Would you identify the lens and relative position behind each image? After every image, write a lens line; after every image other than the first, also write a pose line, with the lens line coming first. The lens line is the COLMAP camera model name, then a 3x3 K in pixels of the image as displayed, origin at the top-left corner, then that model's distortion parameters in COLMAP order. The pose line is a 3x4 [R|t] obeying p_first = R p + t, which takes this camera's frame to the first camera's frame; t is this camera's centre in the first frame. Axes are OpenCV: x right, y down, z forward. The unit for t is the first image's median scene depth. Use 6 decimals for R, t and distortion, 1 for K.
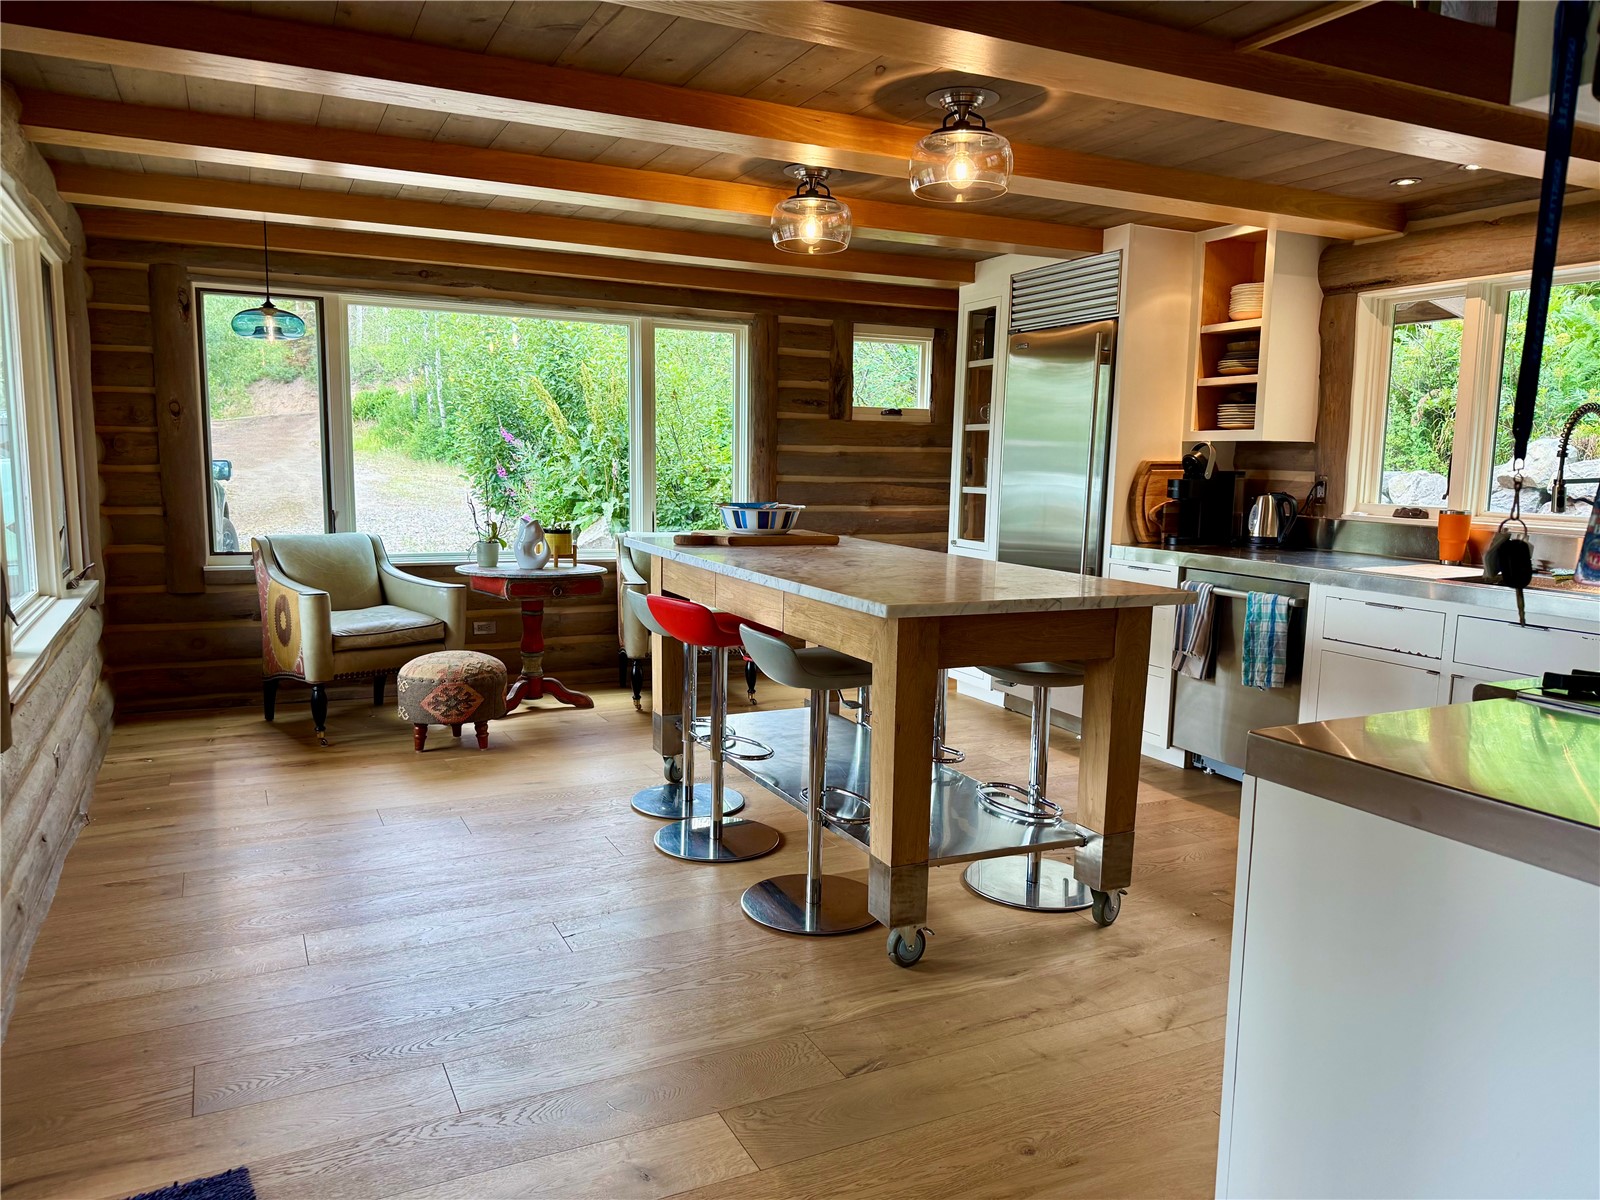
lens RADIAL K [[1131.5, 0, 804.8], [0, 1131.5, 604.8], [0, 0, 1]] dist [0.050433, -0.067305]
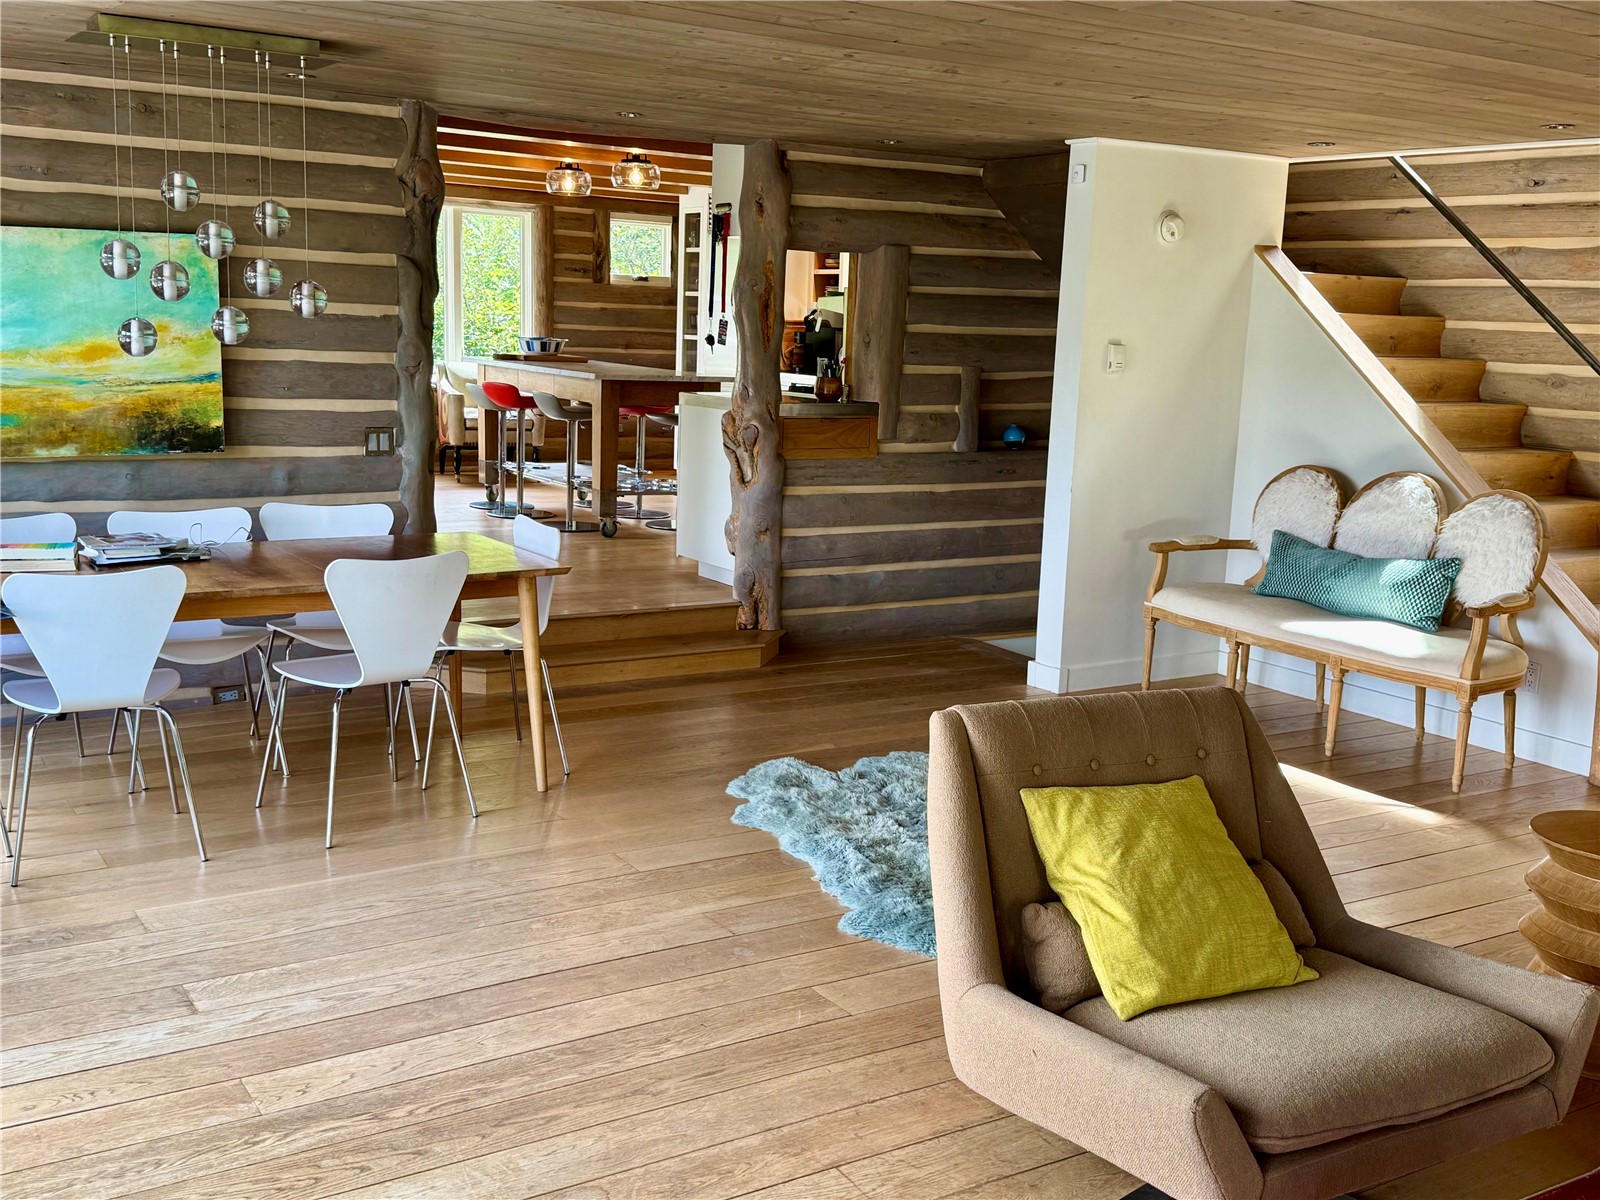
lens RADIAL K [[1631.3, 0, 819.8], [0, 1631.3, 602.5], [0, 0, 1]] dist [0.219413, -0.554482]
pose [[0.991853, 0.000550, 0.127384, 0.054720], [-0.006335, 0.998966, 0.045014, 0.176883], [-0.127228, -0.045454, 0.990831, -1.395017]]
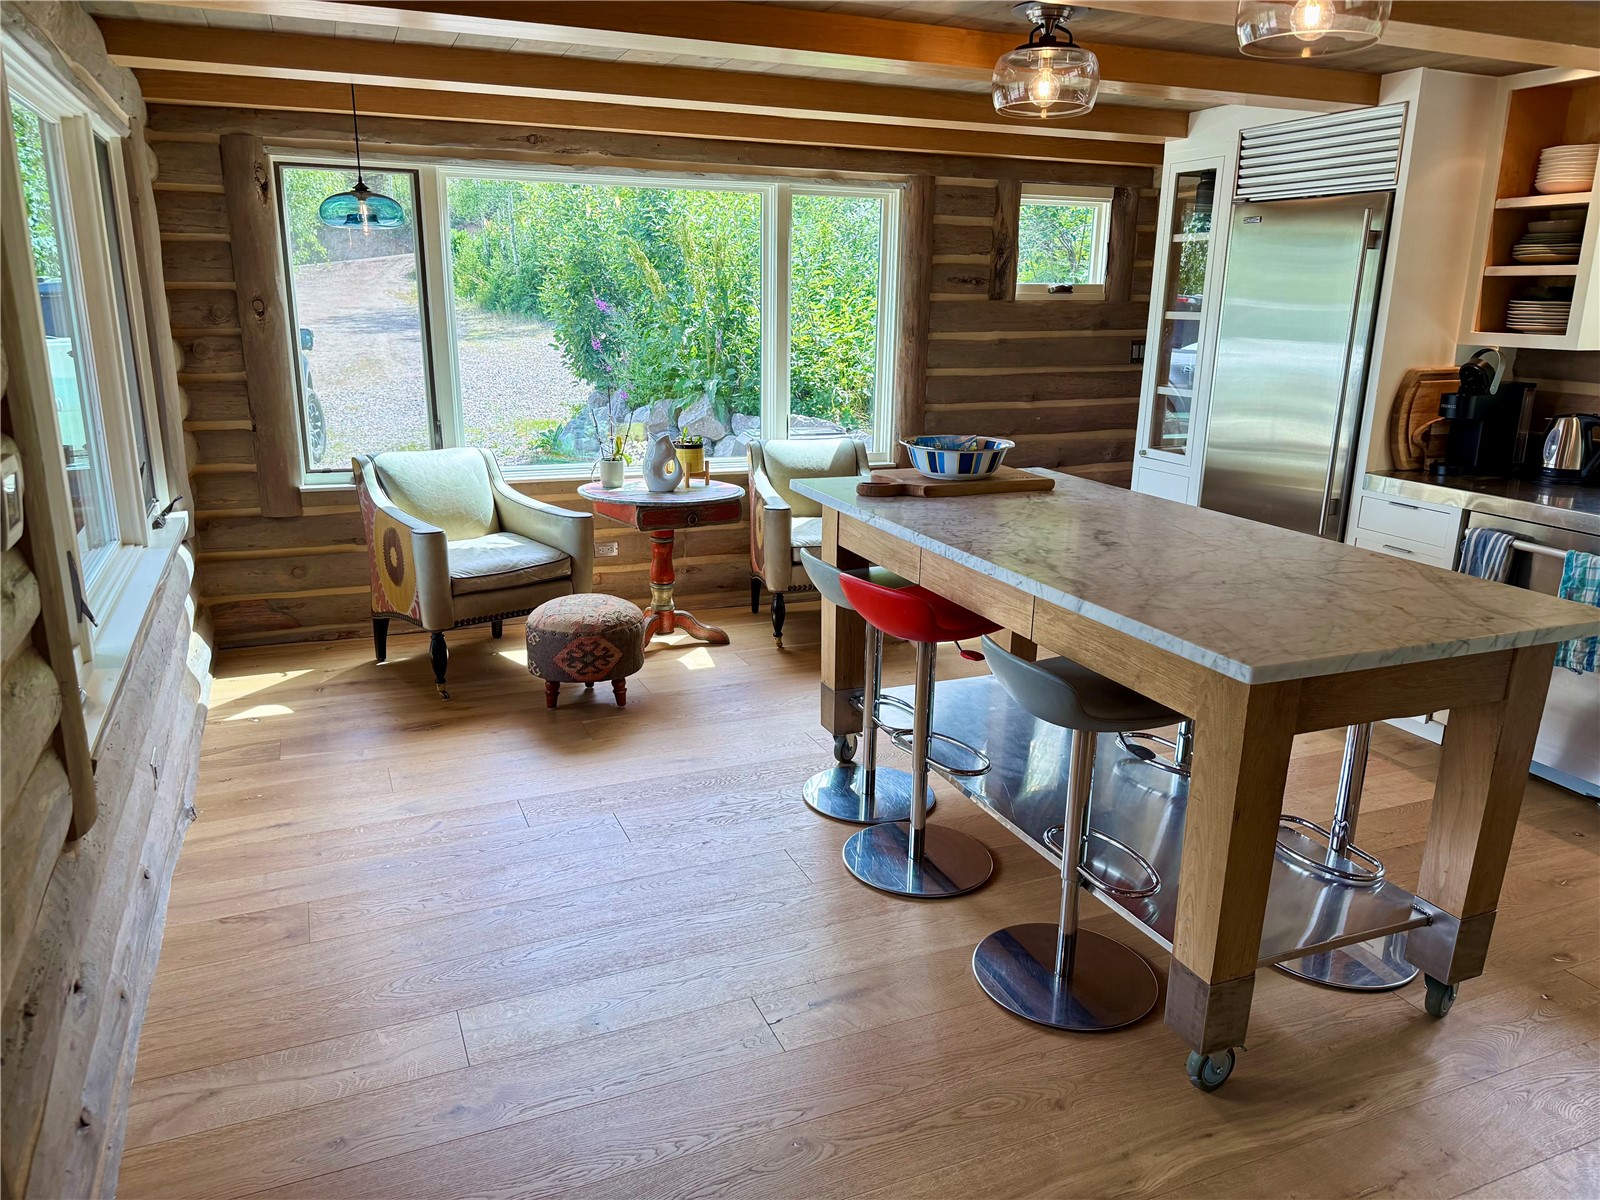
lens RADIAL K [[1111.4, 0, 796.0], [0, 1111.4, 587.1], [0, 0, 1]] dist [0.061780, -0.083872]
pose [[0.998180, 0.011767, -0.059140, -0.095943], [-0.003946, 0.991420, 0.130659, -0.078212], [0.060170, -0.130188, 0.989662, 0.159876]]
